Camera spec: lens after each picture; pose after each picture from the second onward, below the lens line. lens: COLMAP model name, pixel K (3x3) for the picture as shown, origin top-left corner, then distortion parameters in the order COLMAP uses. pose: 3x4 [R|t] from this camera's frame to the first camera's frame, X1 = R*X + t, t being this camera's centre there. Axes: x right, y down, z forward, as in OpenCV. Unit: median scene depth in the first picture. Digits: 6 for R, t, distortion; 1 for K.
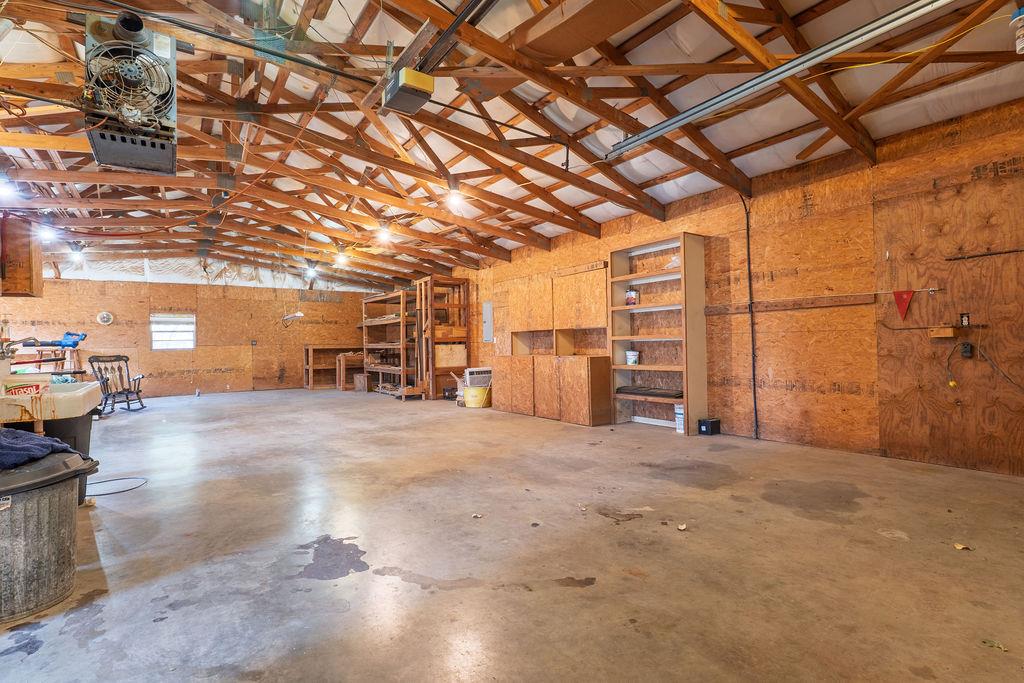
lens RADIAL K [[476.2, 0, 521.1], [0, 476.2, 343.2], [0, 0, 1]] dist [-0.011069, -0.000679]
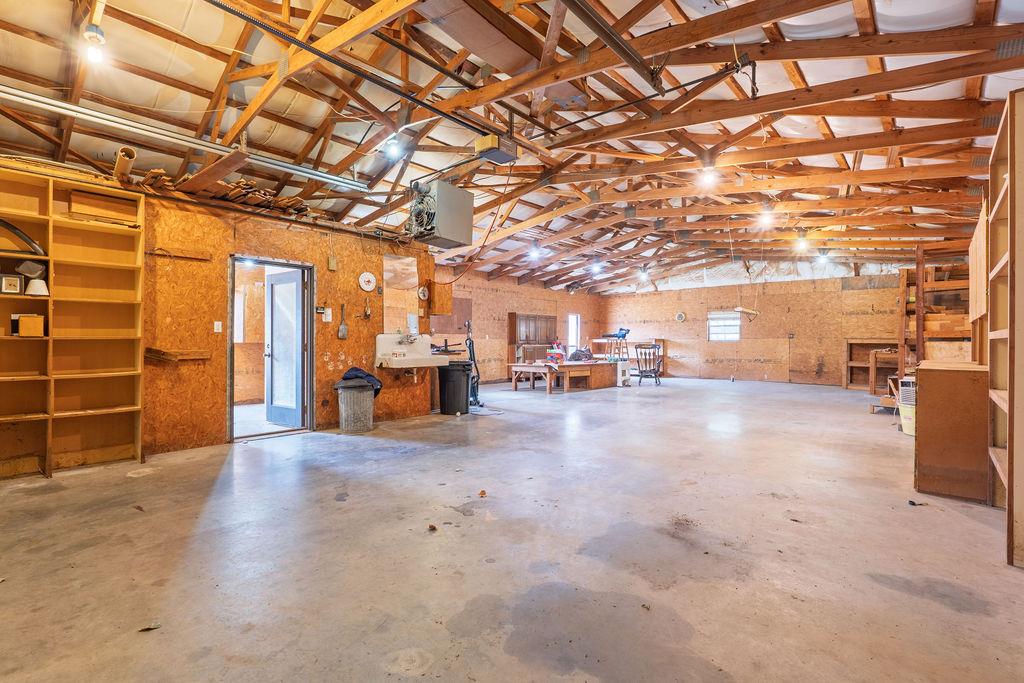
lens RADIAL K [[476.2, 0, 521.5], [0, 476.2, 339.0], [0, 0, 1]] dist [-0.011069, -0.000679]
pose [[0.220679, 0.016187, -0.975212, 0.333405], [-0.006364, 0.999865, 0.015156, -0.006728], [0.975326, 0.002861, 0.220752, 0.236389]]
